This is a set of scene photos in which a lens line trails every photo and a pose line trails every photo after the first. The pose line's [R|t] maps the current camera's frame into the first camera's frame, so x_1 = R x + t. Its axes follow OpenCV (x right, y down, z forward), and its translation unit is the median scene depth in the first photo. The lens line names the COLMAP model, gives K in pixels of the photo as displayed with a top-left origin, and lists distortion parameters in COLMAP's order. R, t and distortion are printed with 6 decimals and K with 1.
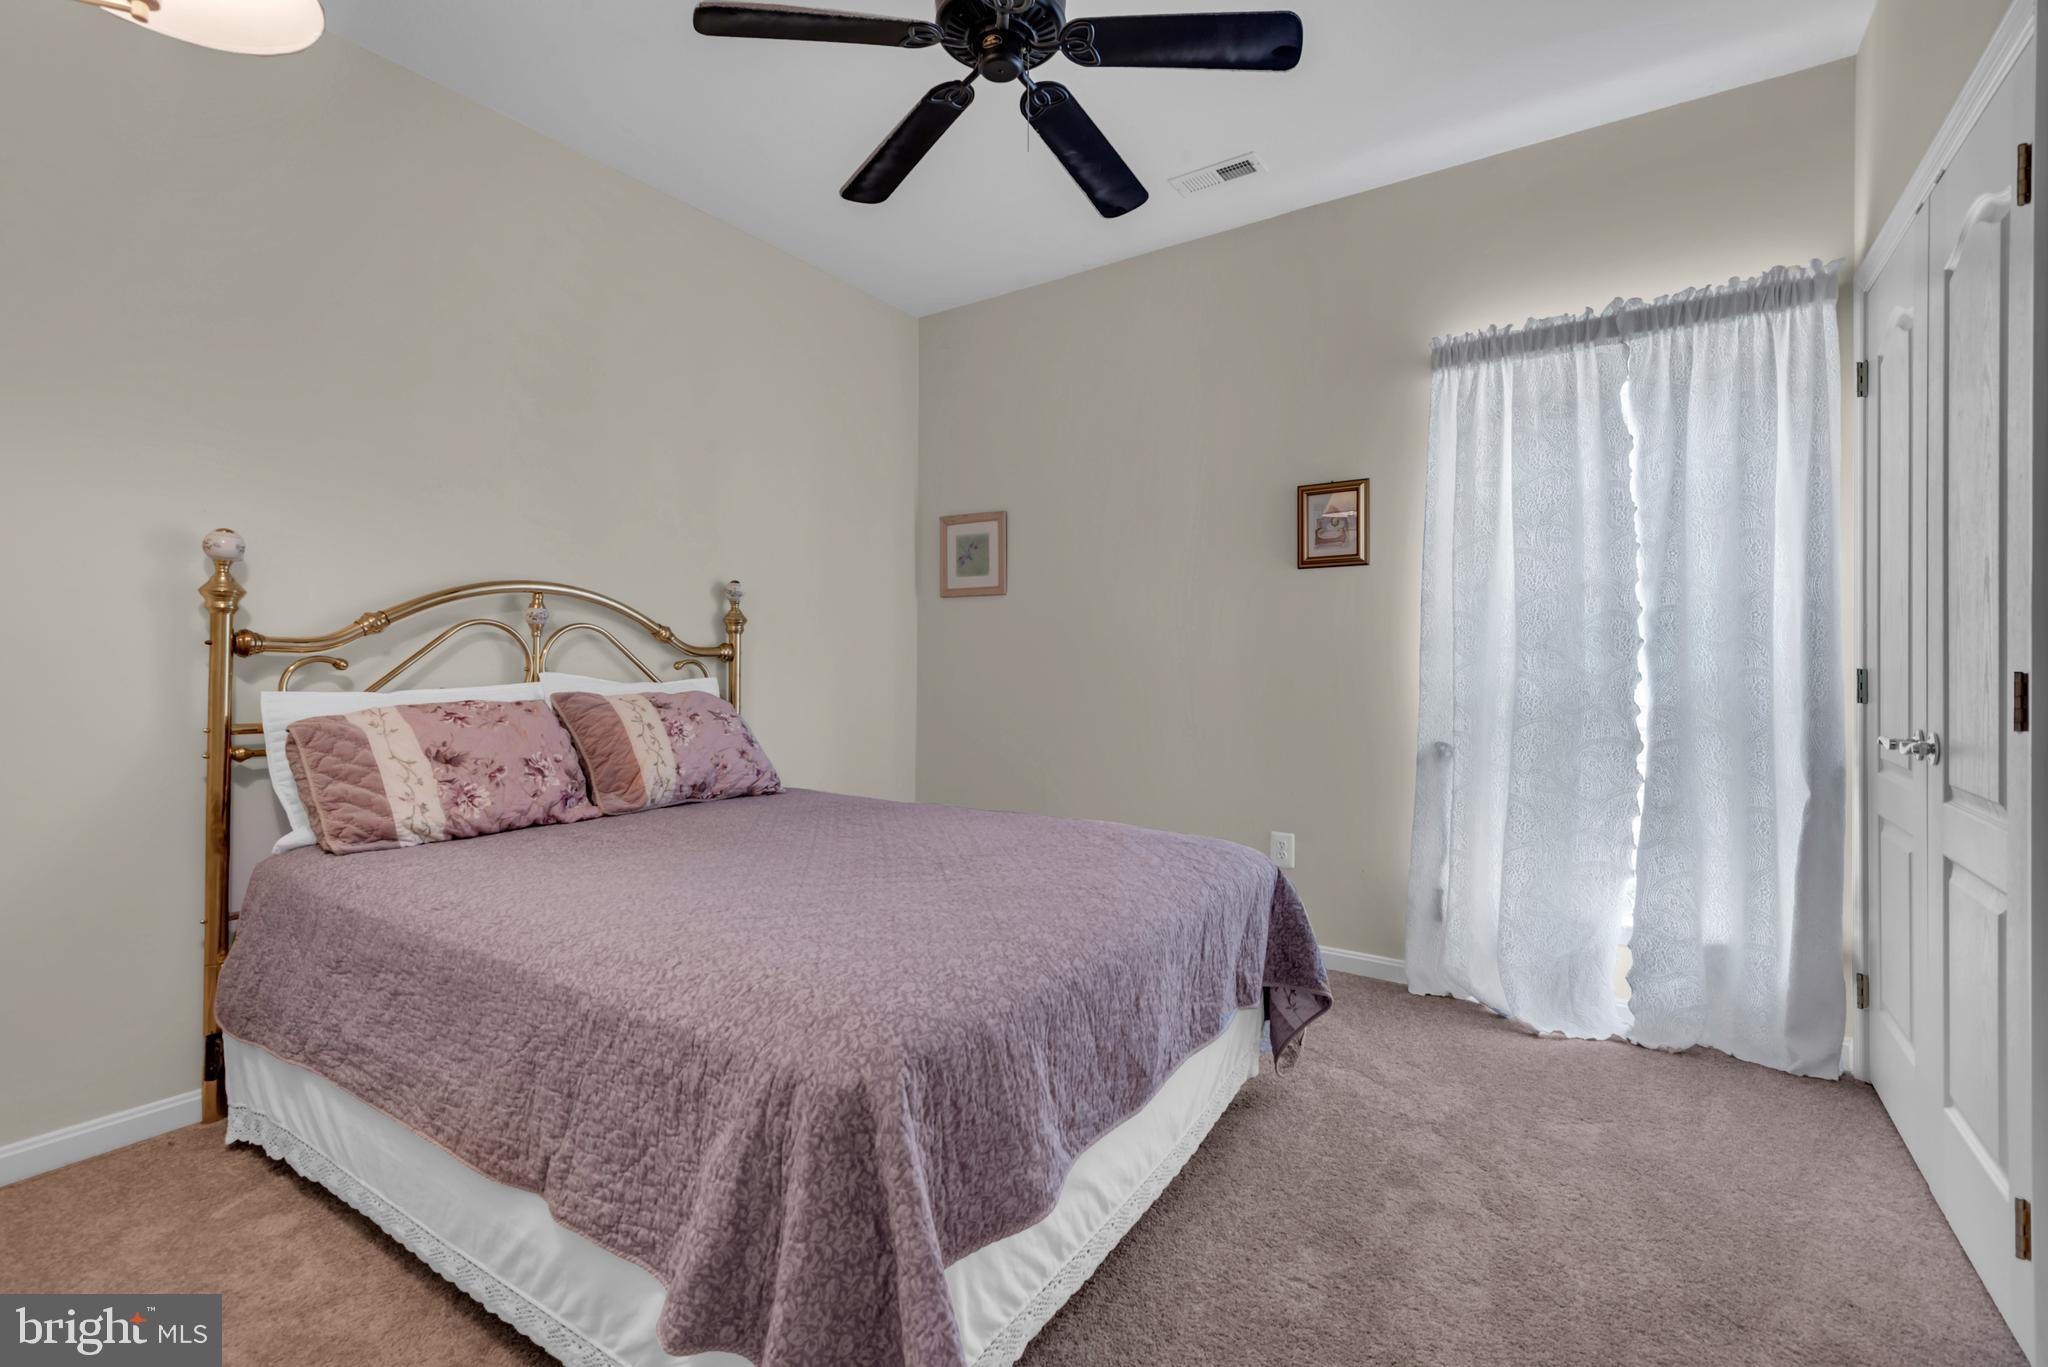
lens RADIAL K [[930.3, 0, 1029.5], [0, 930.3, 673.3], [0, 0, 1]] dist [0.021674, -0.012602]
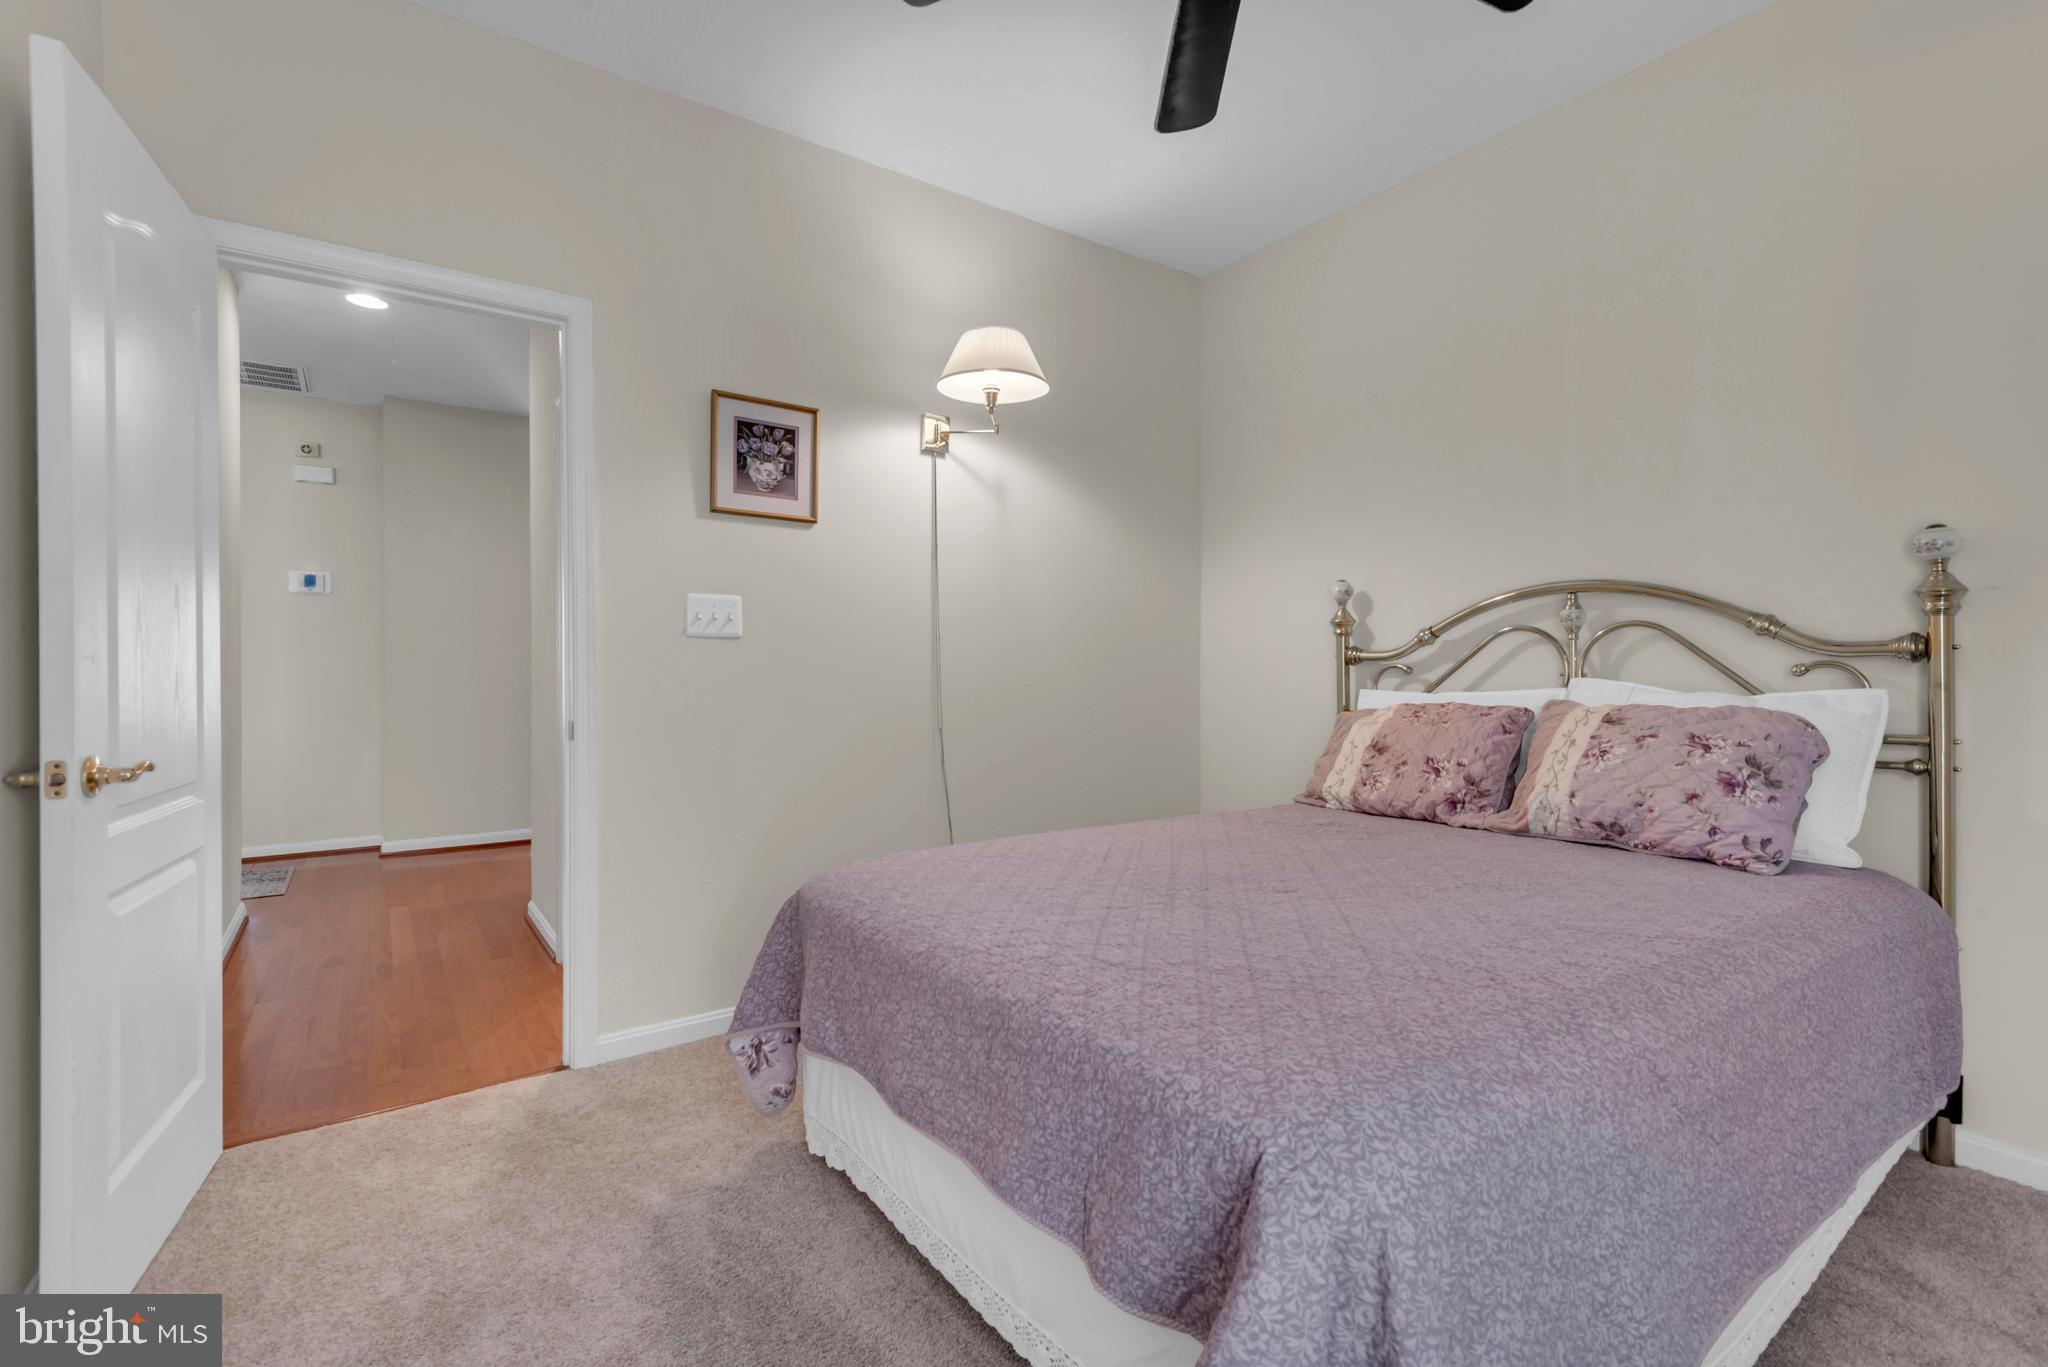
lens RADIAL K [[930.3, 0, 1029.5], [0, 930.3, 673.3], [0, 0, 1]] dist [0.021674, -0.012602]
pose [[-0.380563, -0.000450, -0.924755, 0.615106], [-0.006717, 0.999975, 0.002278, -0.004643], [0.924731, 0.007078, -0.380556, 0.959409]]
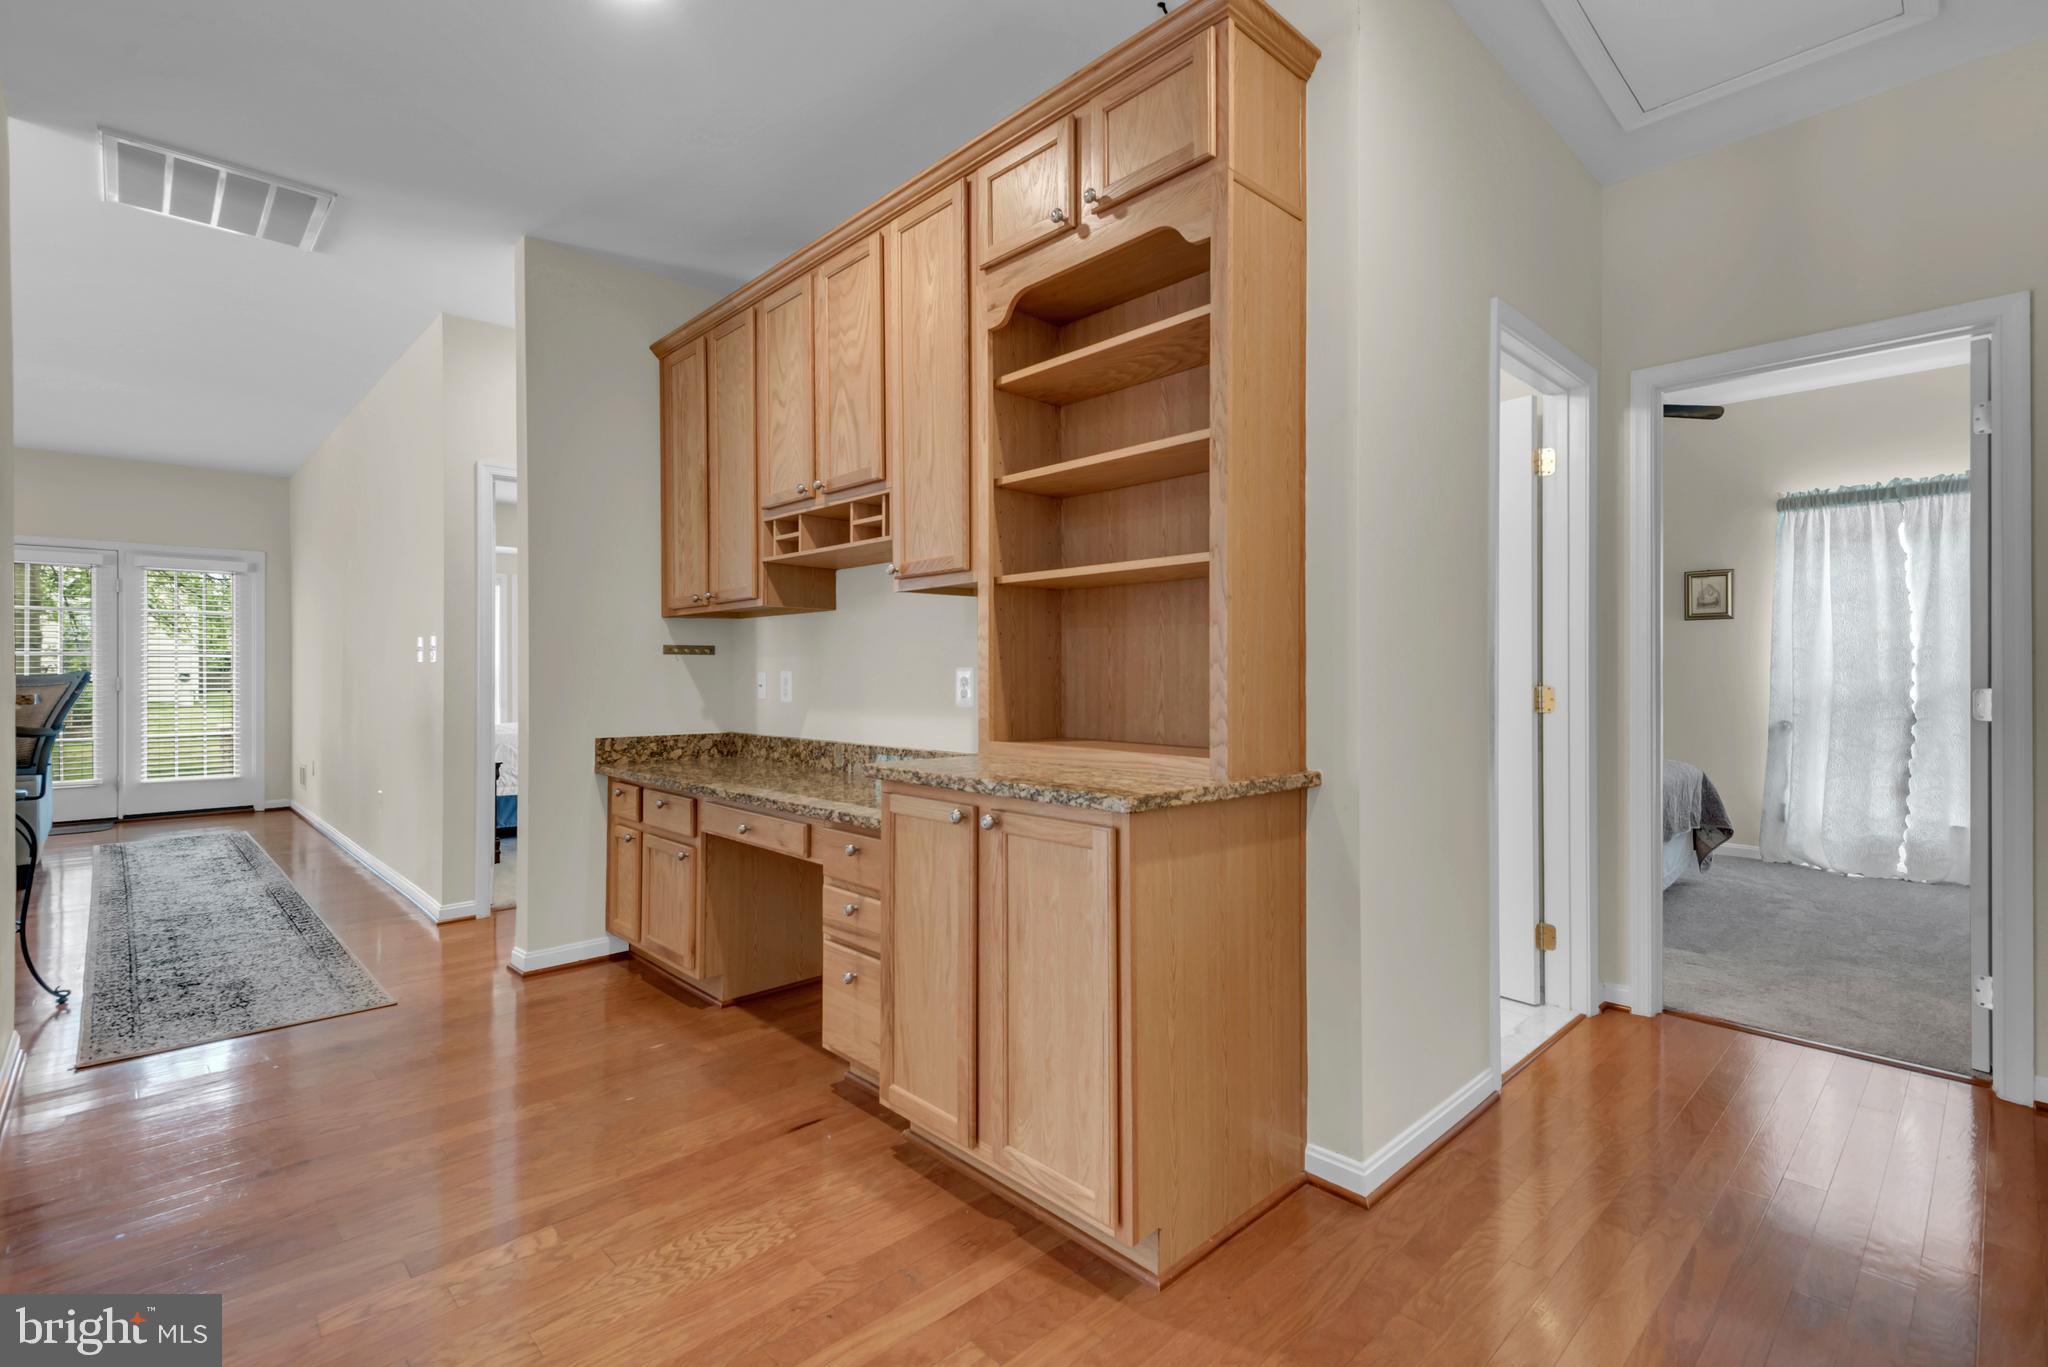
lens RADIAL K [[922.6, 0, 1019.6], [0, 922.6, 671.6], [0, 0, 1]] dist [-0.004127, -0.000387]
pose [[0.969044, -0.000087, -0.246890, -0.574494], [-0.001430, 0.999981, -0.005966, -0.007146], [0.246886, 0.006134, 0.969025, -1.128722]]
